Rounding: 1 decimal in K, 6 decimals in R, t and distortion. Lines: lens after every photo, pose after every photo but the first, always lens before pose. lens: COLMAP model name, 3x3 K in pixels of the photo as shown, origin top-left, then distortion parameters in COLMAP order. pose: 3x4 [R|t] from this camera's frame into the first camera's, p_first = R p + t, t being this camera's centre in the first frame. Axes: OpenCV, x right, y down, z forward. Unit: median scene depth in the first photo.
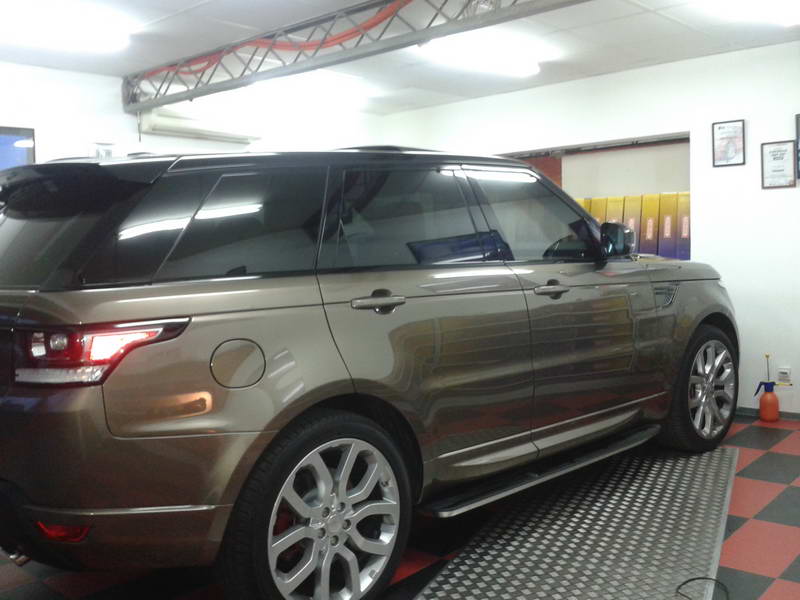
lens RADIAL K [[814.7, 0, 400.0], [0, 814.7, 300.0], [0, 0, 1]] dist [0.199708, -0.483653]
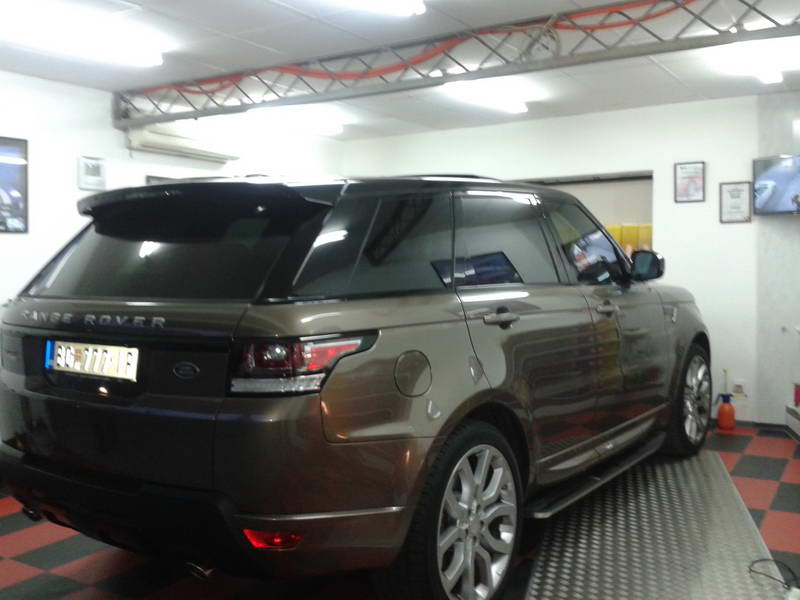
lens RADIAL K [[814.7, 0, 400.0], [0, 814.7, 300.0], [0, 0, 1]] dist [0.199708, -0.483653]
pose [[0.981508, 0.009165, 0.191200, -0.226469], [-0.003684, 0.999573, -0.028999, 0.006129], [-0.191384, 0.027758, 0.981123, -0.027355]]
